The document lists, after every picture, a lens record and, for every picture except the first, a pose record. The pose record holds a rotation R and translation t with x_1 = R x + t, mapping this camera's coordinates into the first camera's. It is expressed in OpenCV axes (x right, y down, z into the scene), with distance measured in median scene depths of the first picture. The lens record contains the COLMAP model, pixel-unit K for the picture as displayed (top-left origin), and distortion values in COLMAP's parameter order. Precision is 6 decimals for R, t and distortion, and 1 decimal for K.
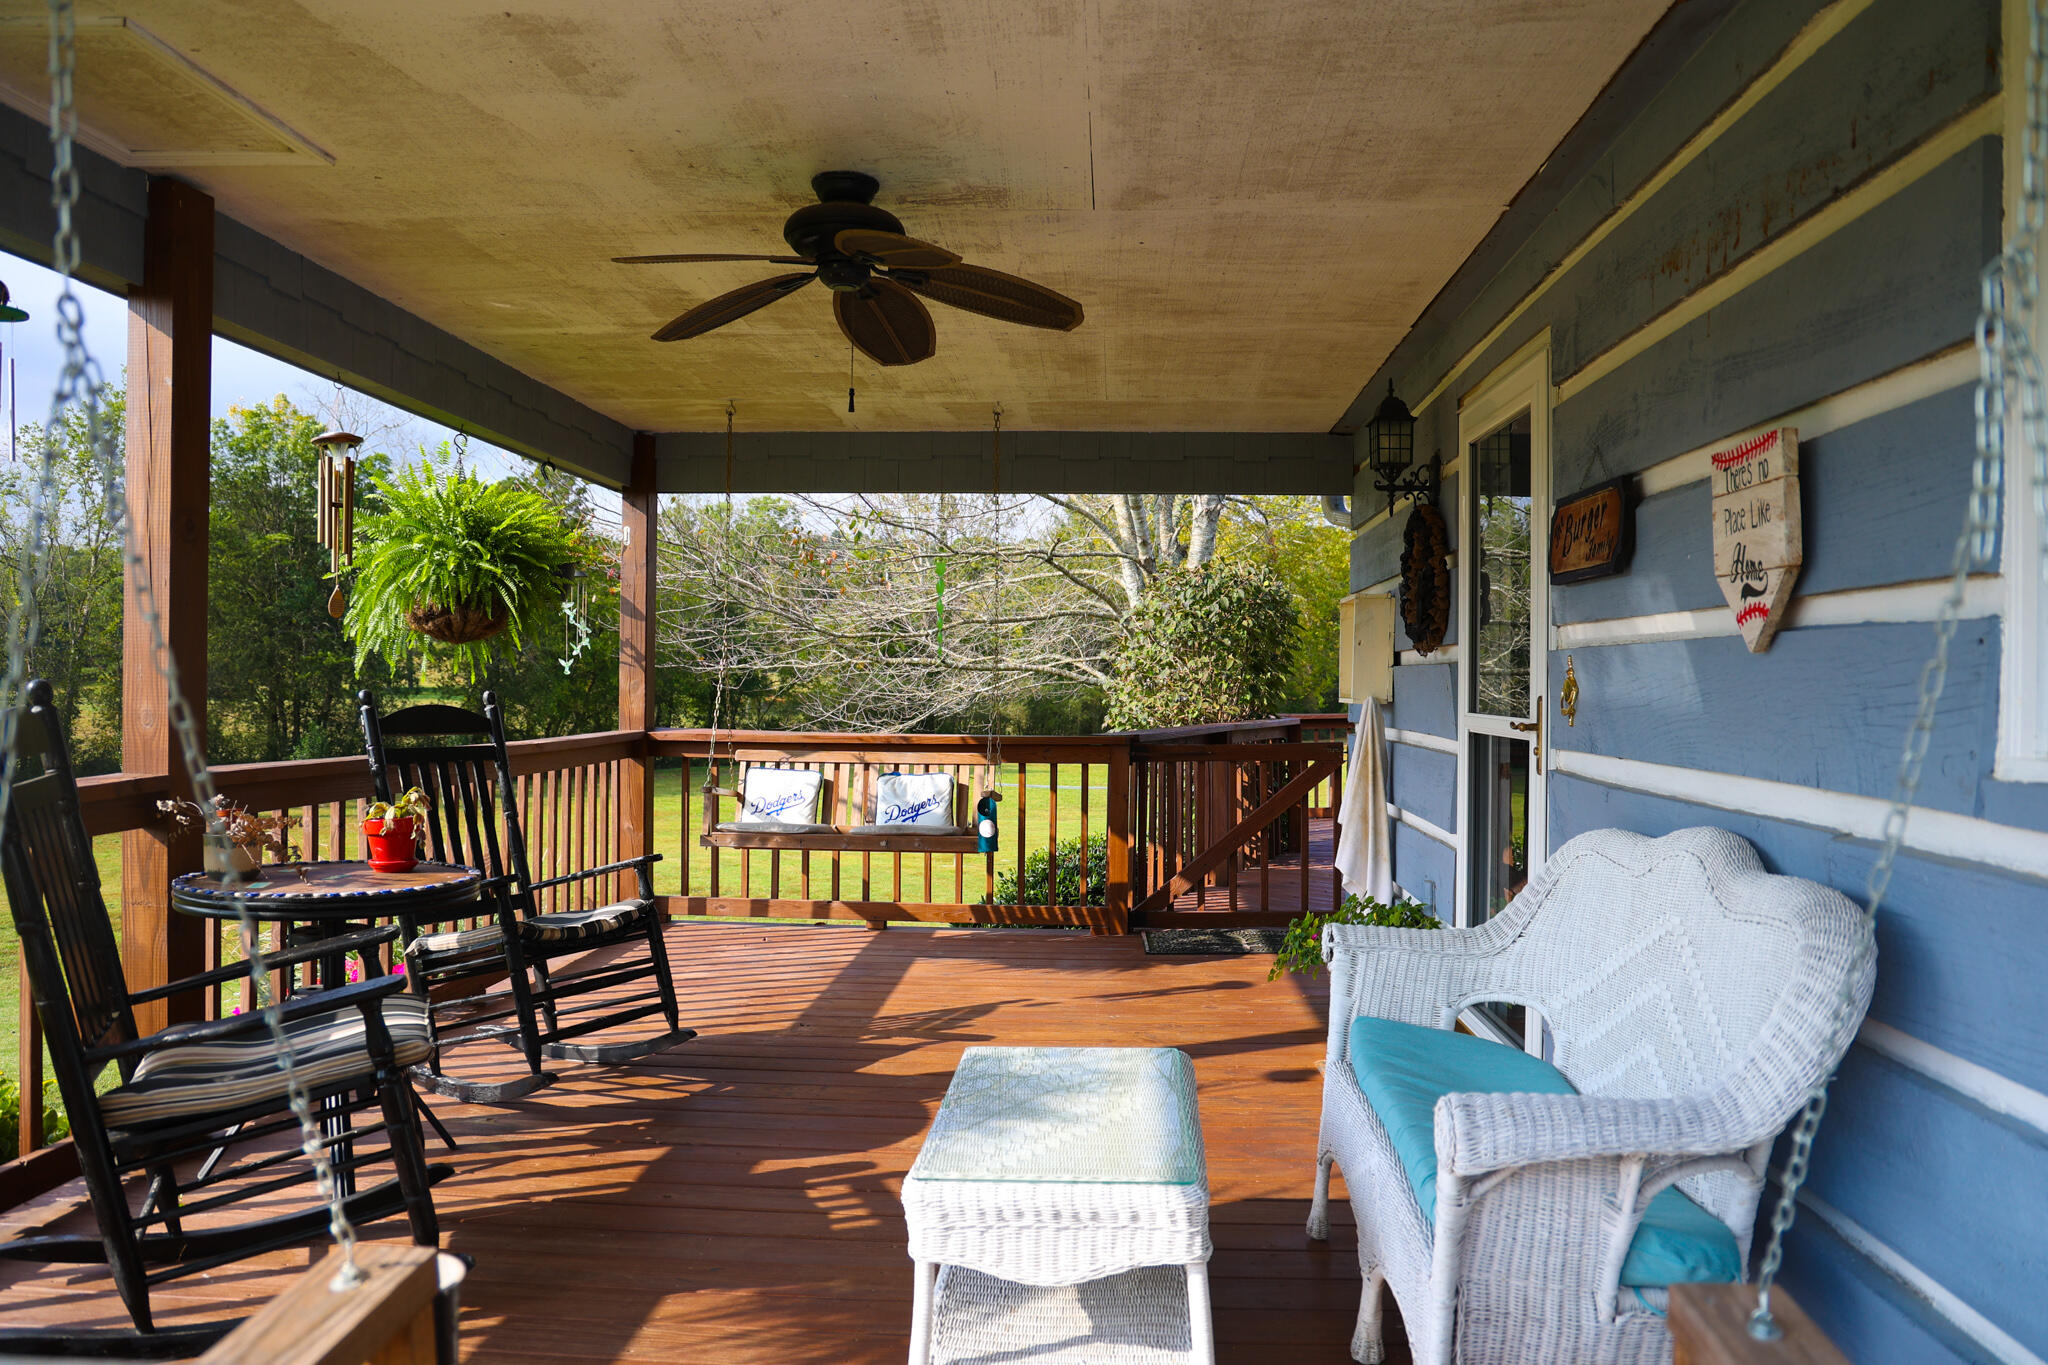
lens RADIAL K [[1402.3, 0, 1035.9], [0, 1402.3, 680.9], [0, 0, 1]] dist [-0.086463, 0.061676]
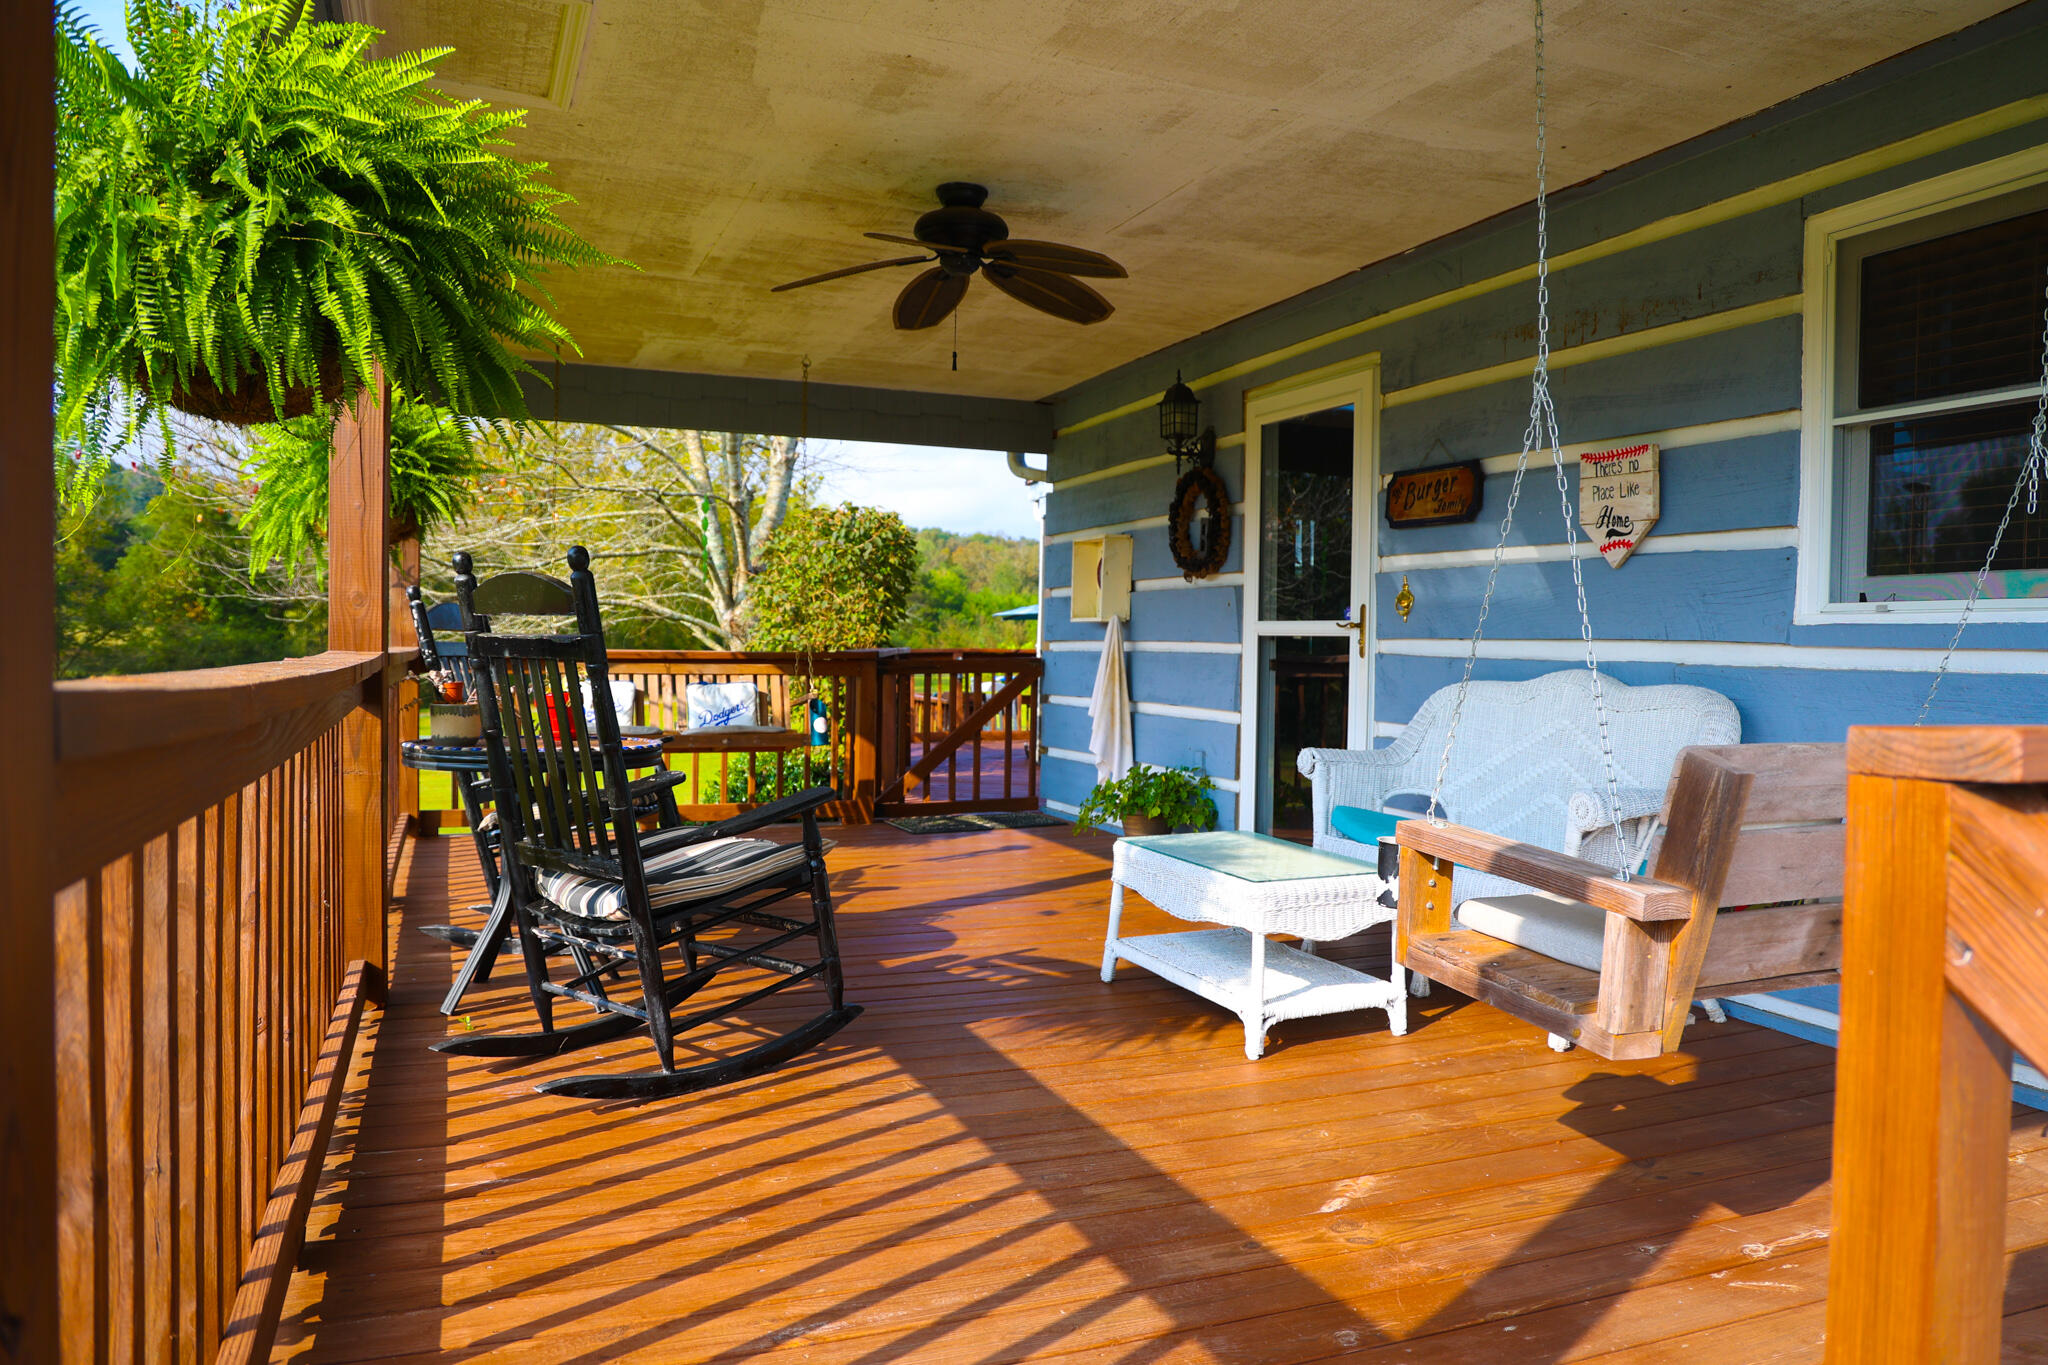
lens RADIAL K [[1402.3, 0, 1035.9], [0, 1402.3, 680.9], [0, 0, 1]] dist [-0.086463, 0.061676]
pose [[0.901638, -0.005300, 0.432459, -0.620155], [-0.009134, 0.999469, 0.031292, 0.051192], [-0.432395, -0.032164, 0.901110, -0.195824]]
